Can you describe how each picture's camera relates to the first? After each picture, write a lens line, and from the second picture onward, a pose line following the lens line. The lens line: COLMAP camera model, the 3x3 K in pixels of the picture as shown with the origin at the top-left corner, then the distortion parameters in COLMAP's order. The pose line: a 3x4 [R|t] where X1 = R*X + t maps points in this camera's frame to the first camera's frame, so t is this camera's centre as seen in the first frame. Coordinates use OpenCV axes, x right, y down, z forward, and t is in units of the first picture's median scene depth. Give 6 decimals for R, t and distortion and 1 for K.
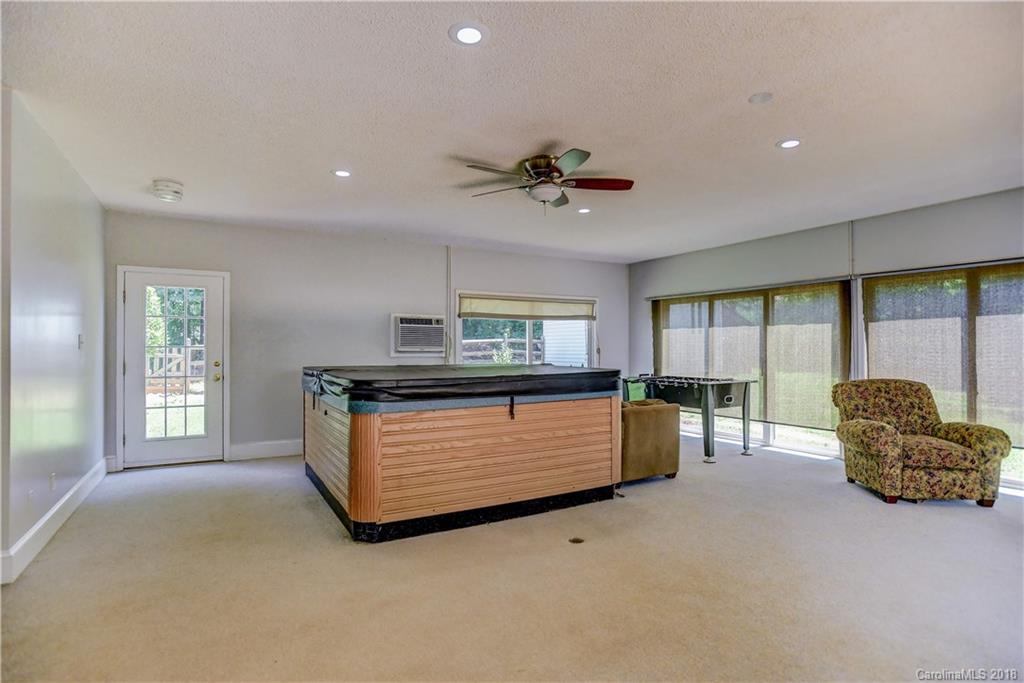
lens RADIAL K [[506.8, 0, 503.3], [0, 506.8, 346.9], [0, 0, 1]] dist [-0.003413, 0.000150]
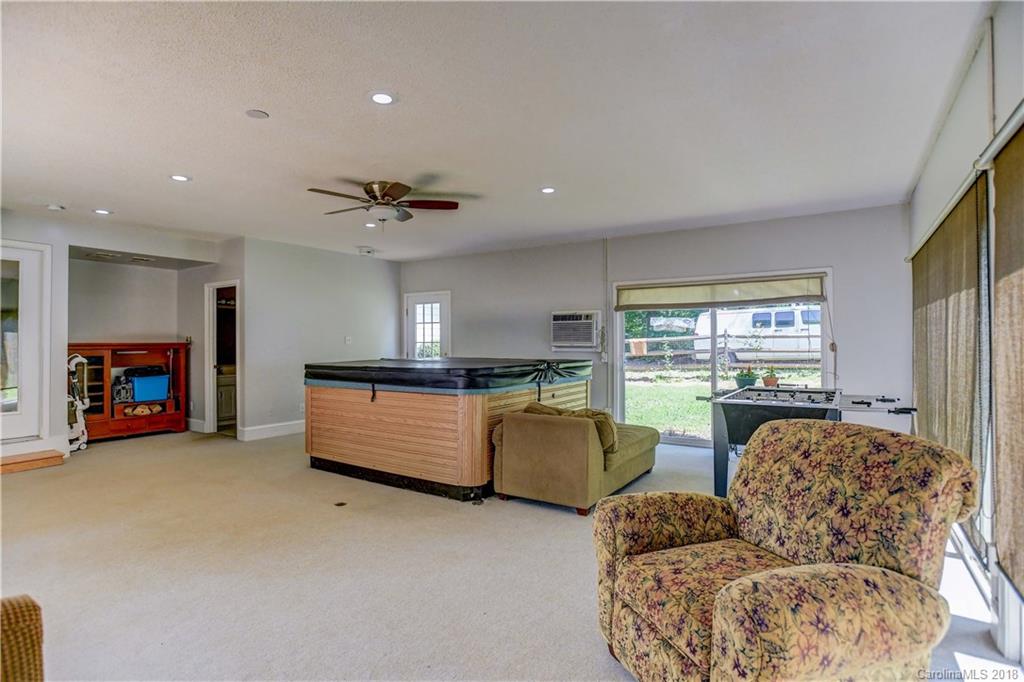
lens RADIAL K [[516.6, 0, 512.0], [0, 516.6, 341.0], [0, 0, 1]] dist [-0.001222, 0.000031]
pose [[0.458613, 0.000857, -0.888636, 1.116370], [0.001381, 0.999998, 0.001677, -0.006543], [0.888635, -0.001996, 0.458611, 0.625587]]
